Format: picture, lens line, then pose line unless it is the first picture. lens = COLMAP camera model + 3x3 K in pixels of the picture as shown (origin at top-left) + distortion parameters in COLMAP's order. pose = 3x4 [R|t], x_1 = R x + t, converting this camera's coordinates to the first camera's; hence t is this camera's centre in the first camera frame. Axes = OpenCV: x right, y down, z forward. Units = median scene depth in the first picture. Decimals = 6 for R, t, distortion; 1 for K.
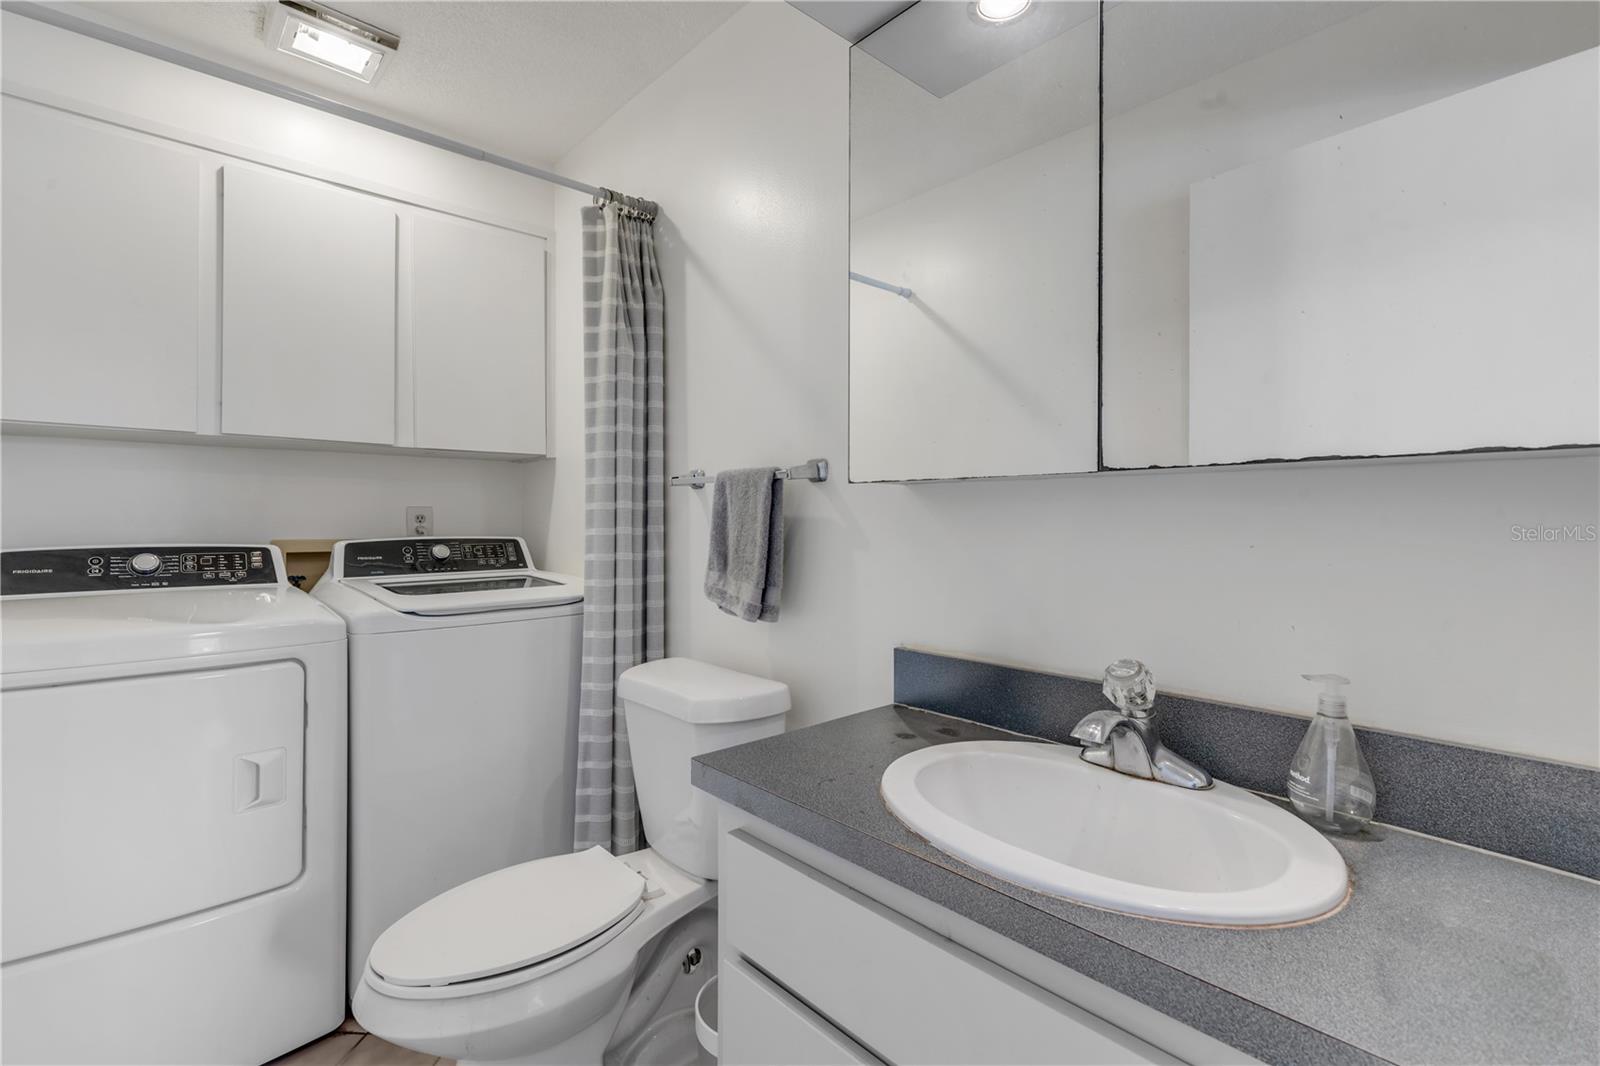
lens RADIAL K [[716.4, 0, 800.5], [0, 716.4, 517.4], [0, 0, 1]] dist [-0.002894, 0.000138]
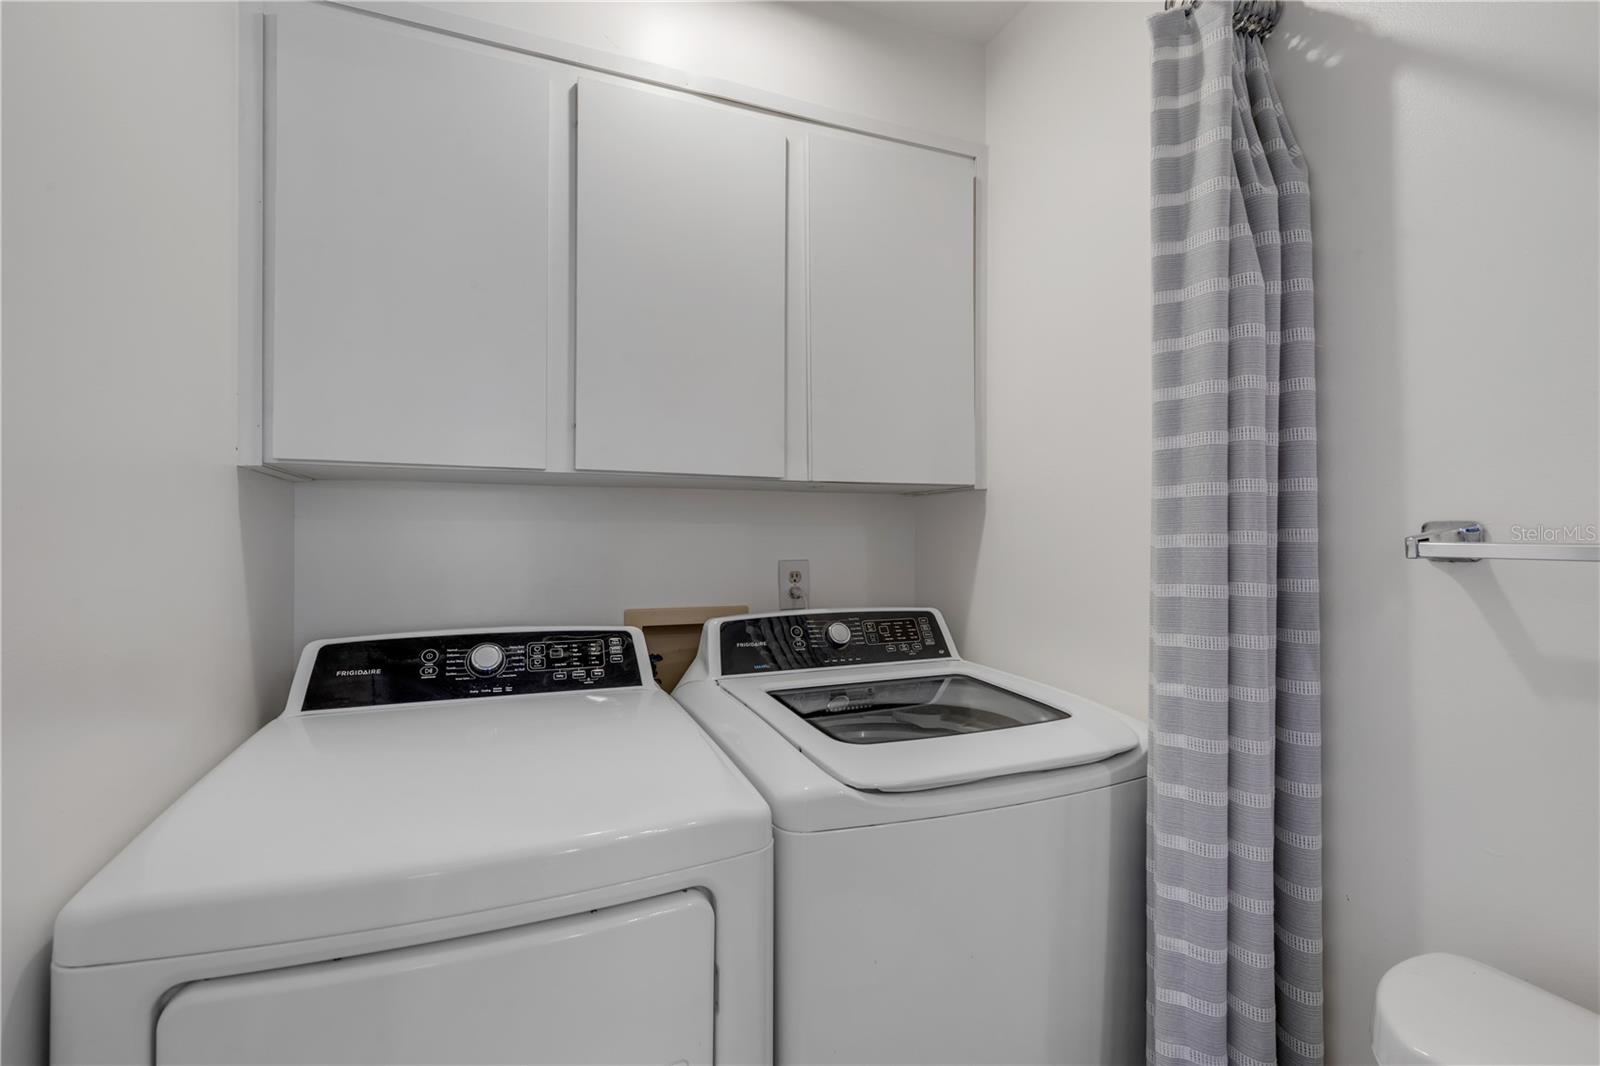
lens RADIAL K [[716.4, 0, 801.0], [0, 716.4, 534.4], [0, 0, 1]] dist [-0.002894, 0.000138]
pose [[0.940213, 0.000394, -0.340587, -0.364344], [-0.000286, 1.000000, 0.000369, -0.054709], [0.340587, -0.000250, 0.940213, 0.418815]]
